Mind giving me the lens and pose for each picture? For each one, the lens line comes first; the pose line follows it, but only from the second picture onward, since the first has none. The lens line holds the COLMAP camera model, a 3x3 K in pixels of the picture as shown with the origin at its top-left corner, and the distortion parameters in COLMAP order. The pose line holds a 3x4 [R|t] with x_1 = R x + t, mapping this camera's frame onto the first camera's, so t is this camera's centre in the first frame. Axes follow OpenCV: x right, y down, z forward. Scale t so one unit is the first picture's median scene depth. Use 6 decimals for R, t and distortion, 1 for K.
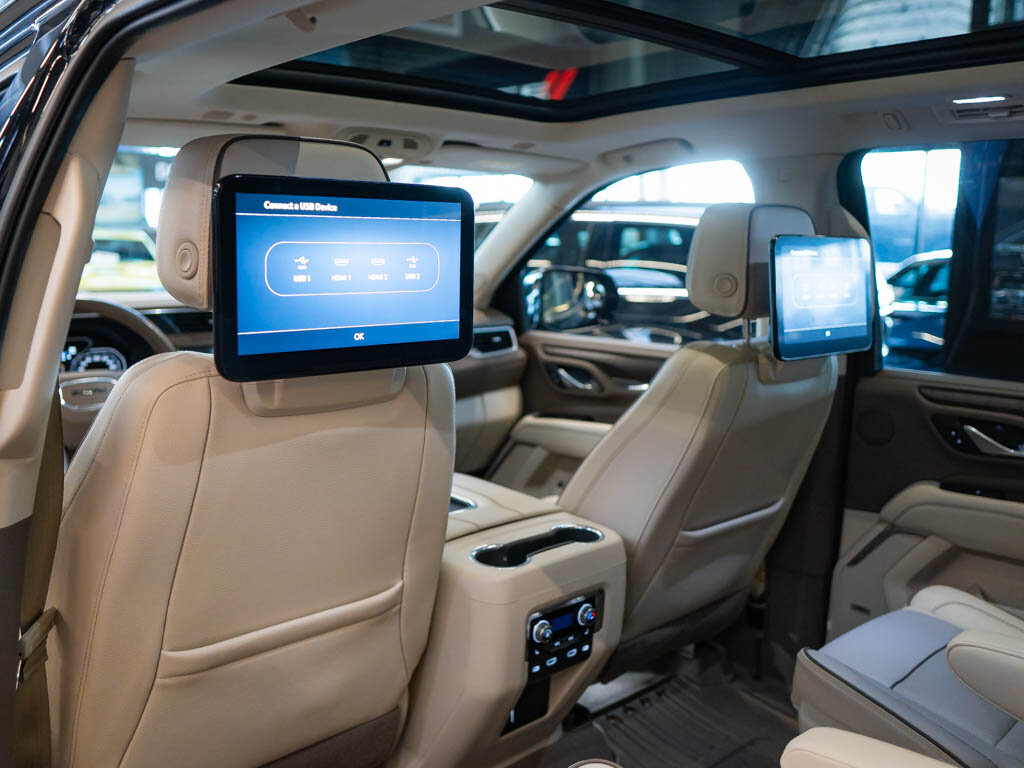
lens RADIAL K [[859.1, 0, 512.0], [0, 859.1, 384.0], [0, 0, 1]] dist [-0.006951, 0.002050]
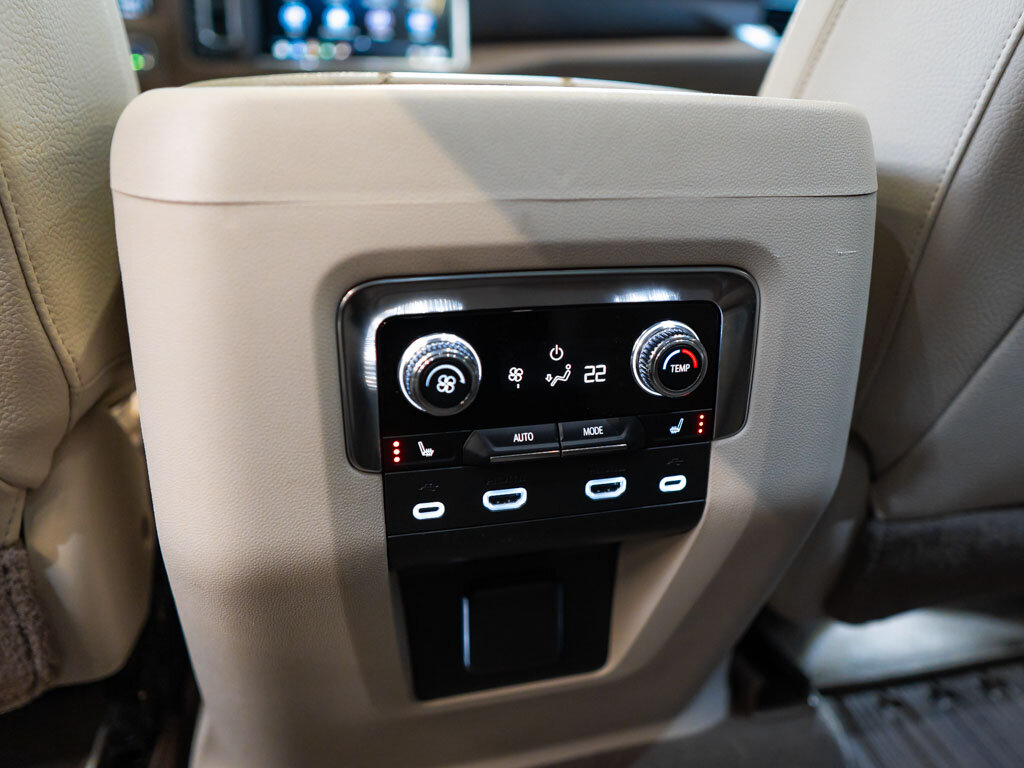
lens RADIAL K [[859.1, 0, 512.0], [0, 859.1, 384.0], [0, 0, 1]] dist [-0.006951, 0.002050]
pose [[0.893077, 0.107790, -0.436800, 0.128563], [-0.051353, 0.988953, 0.139049, 0.196221], [0.446963, -0.101750, 0.888747, 0.600685]]
